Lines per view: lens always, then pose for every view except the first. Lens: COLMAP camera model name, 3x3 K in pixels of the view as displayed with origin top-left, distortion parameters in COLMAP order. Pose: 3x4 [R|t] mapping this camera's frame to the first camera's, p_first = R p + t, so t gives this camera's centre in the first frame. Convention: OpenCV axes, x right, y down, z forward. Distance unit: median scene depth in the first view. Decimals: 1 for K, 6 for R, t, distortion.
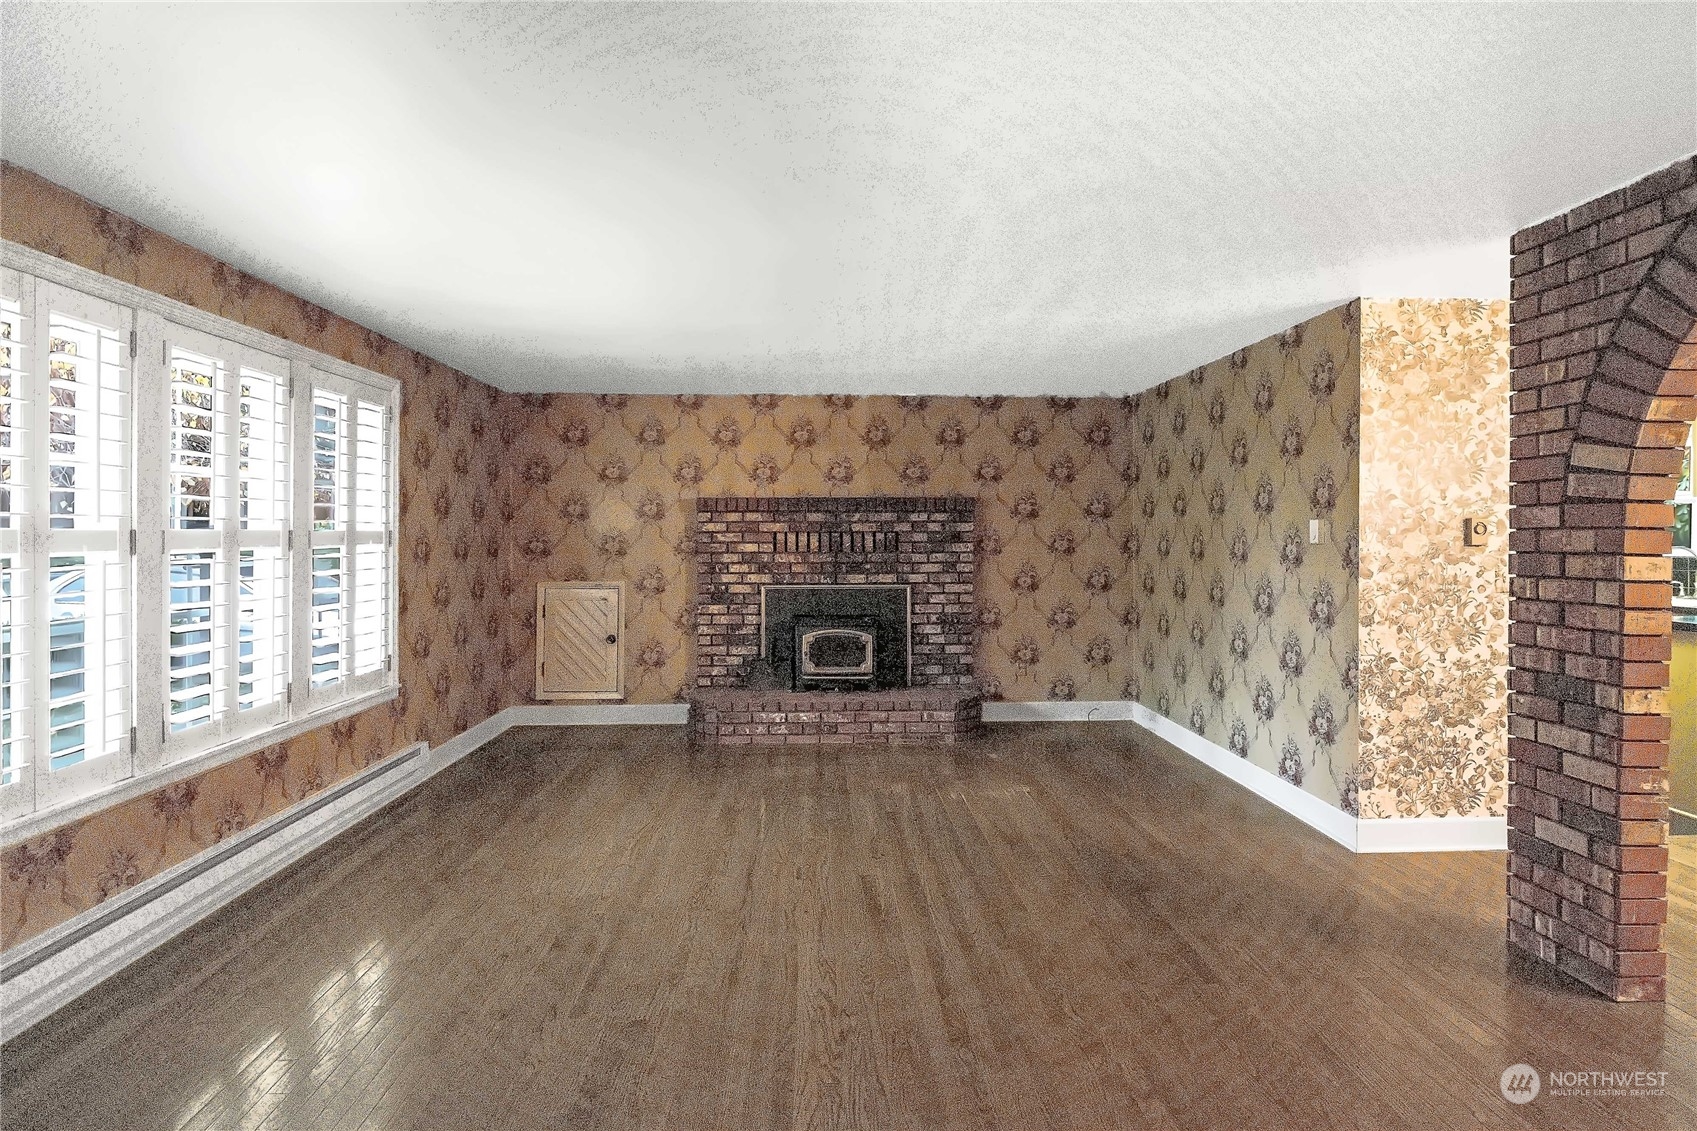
lens RADIAL K [[874.5, 0, 856.4], [0, 874.5, 534.8], [0, 0, 1]] dist [-0.021035, -0.001522]
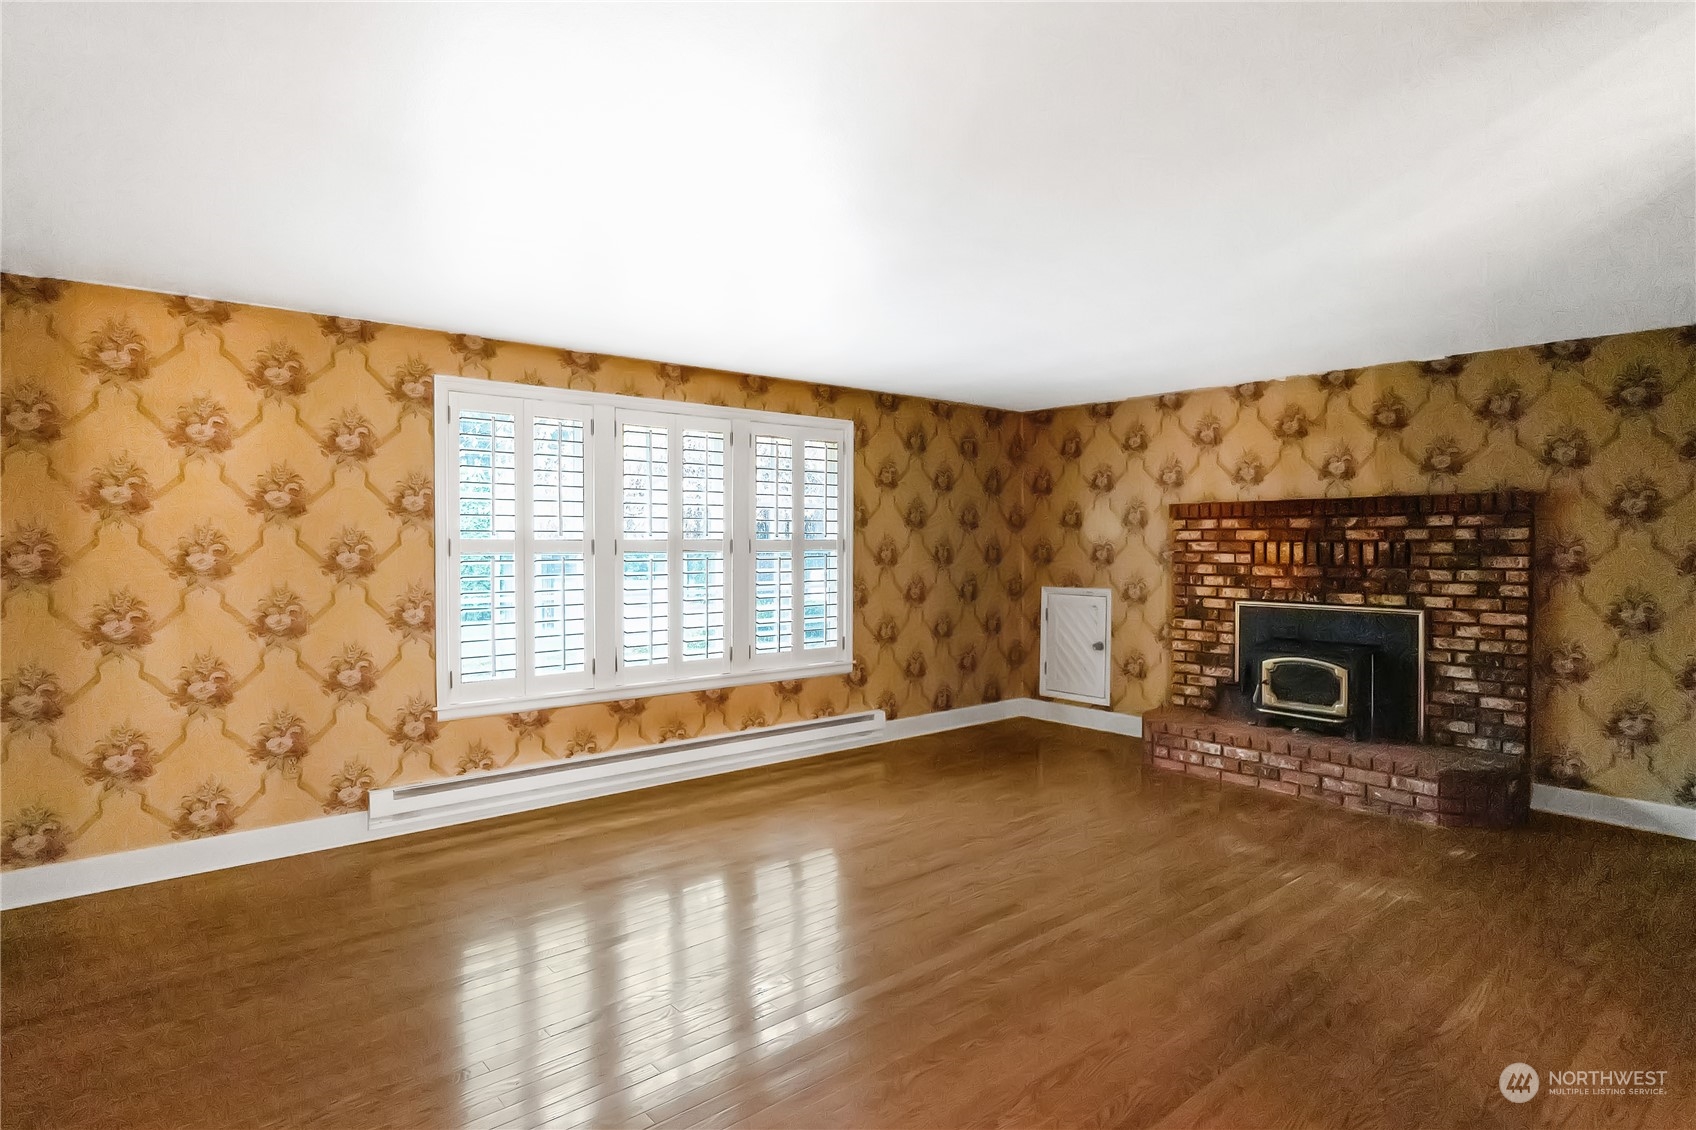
lens RADIAL K [[874.0, 0, 851.1], [0, 874.0, 562.4], [0, 0, 1]] dist [-0.021035, -0.001522]
pose [[0.626957, 0.020024, -0.778796, 0.331855], [-0.001640, 0.999701, 0.024383, -0.001904], [0.779052, -0.014010, 0.626803, 0.142380]]
